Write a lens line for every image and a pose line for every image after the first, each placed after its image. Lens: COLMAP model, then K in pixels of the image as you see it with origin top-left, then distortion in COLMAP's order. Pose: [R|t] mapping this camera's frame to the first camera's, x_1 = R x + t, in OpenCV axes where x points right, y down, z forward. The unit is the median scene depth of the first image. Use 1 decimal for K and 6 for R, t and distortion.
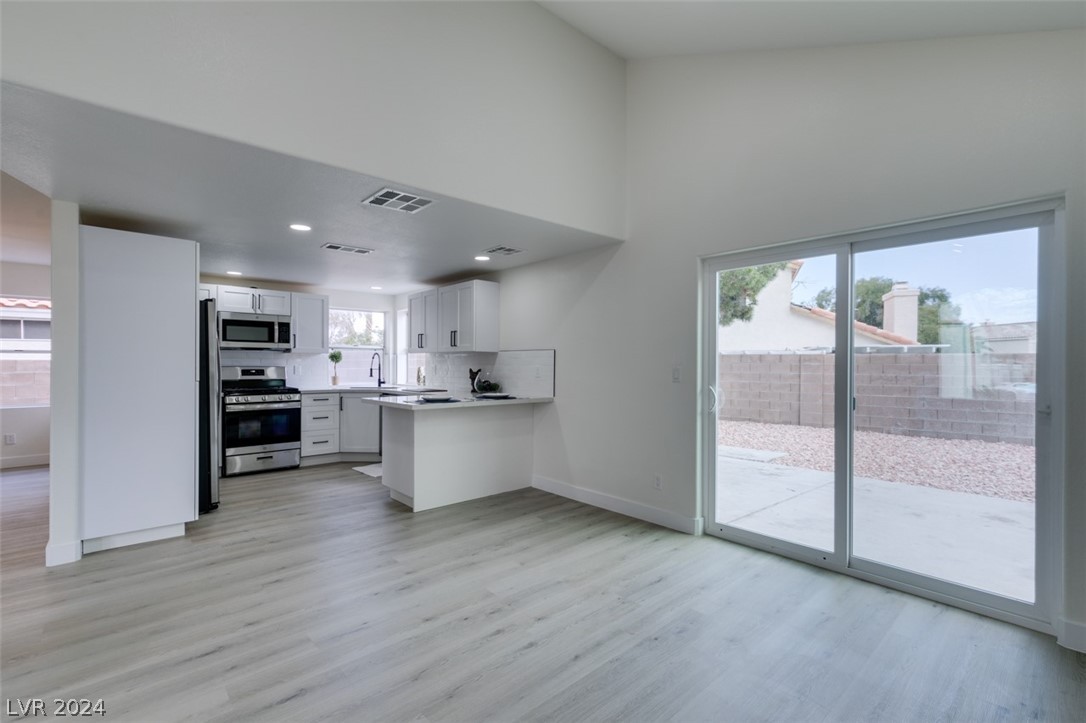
lens RADIAL K [[487.7, 0, 539.6], [0, 487.7, 365.1], [0, 0, 1]] dist [0.005168, -0.001720]
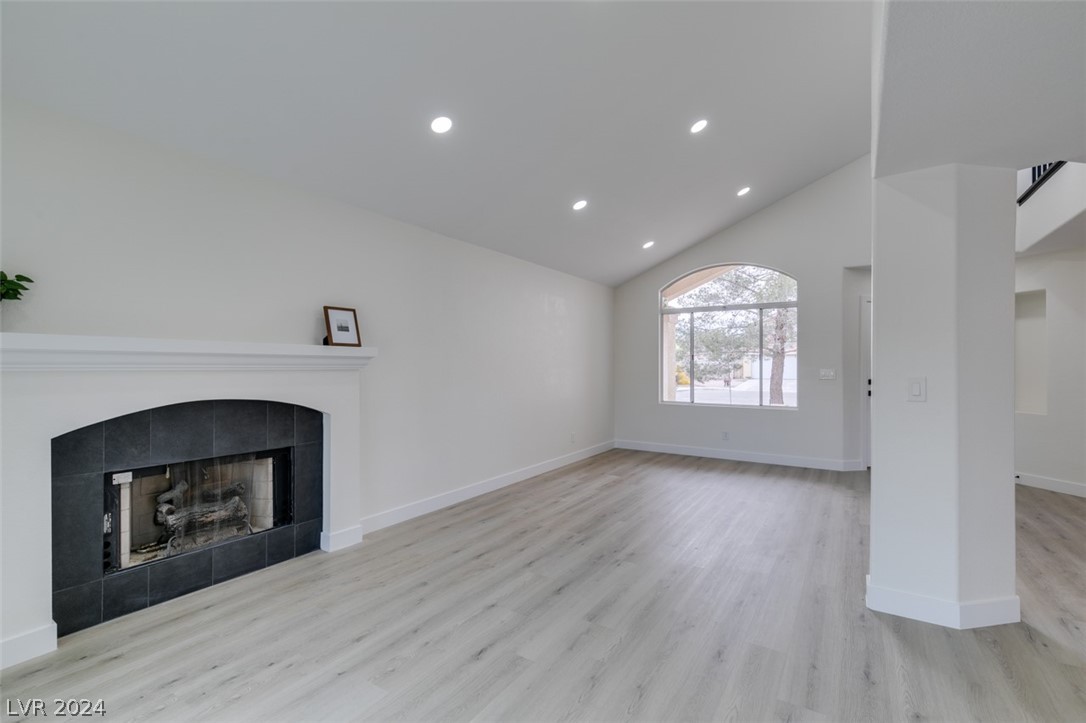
lens RADIAL K [[487.7, 0, 542.0], [0, 487.7, 365.5], [0, 0, 1]] dist [0.005168, -0.001720]
pose [[-0.964013, -0.003187, -0.265836, 0.073043], [-0.003802, 0.999991, 0.001799, -0.004538], [0.265828, 0.002745, -0.964017, 0.678644]]
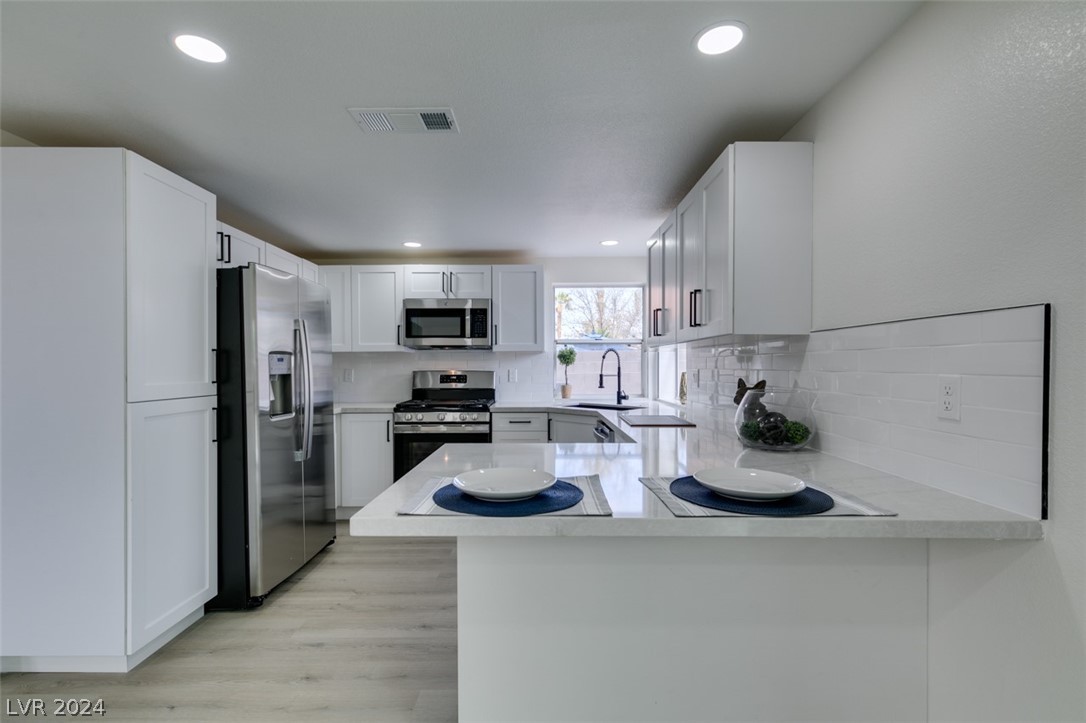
lens RADIAL K [[487.7, 0, 536.5], [0, 487.7, 364.4], [0, 0, 1]] dist [0.005168, -0.001720]
pose [[0.739266, -0.006147, -0.673386, 0.008963], [0.004311, 0.999981, -0.004396, -0.003921], [0.673400, 0.000347, 0.739278, 0.586513]]
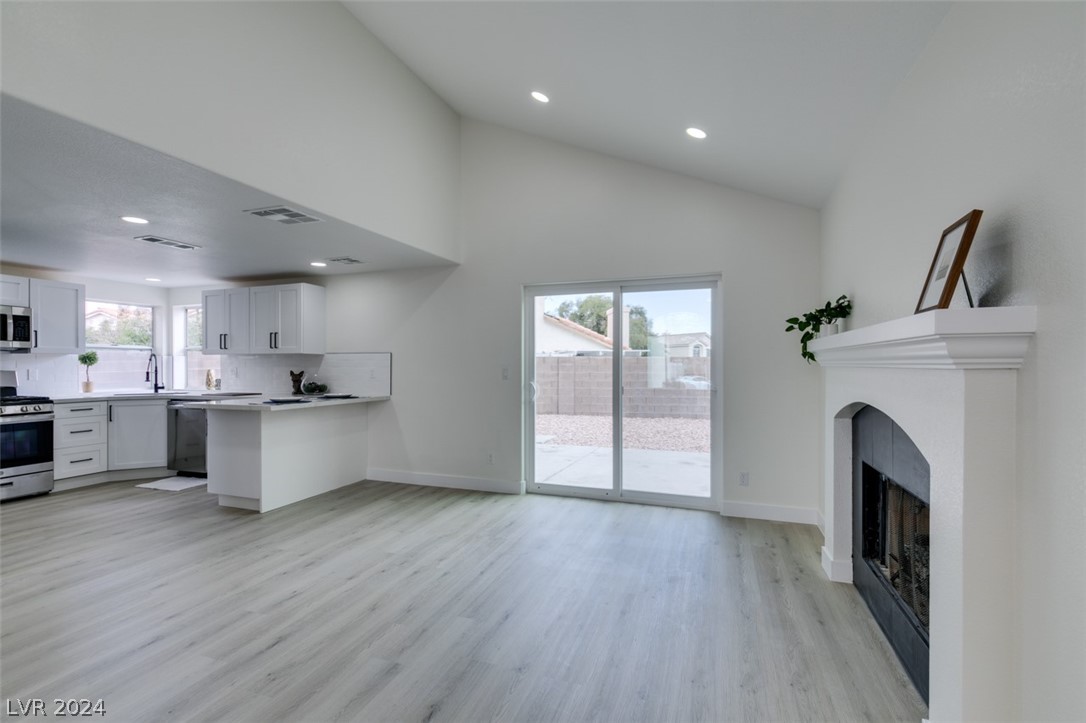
lens RADIAL K [[487.7, 0, 543.4], [0, 487.7, 367.3], [0, 0, 1]] dist [0.005168, -0.001720]
pose [[0.878832, -0.006309, 0.477090, -0.167506], [0.005424, 0.999980, 0.003231, -0.000300], [-0.477101, -0.000252, 0.878848, -0.125052]]
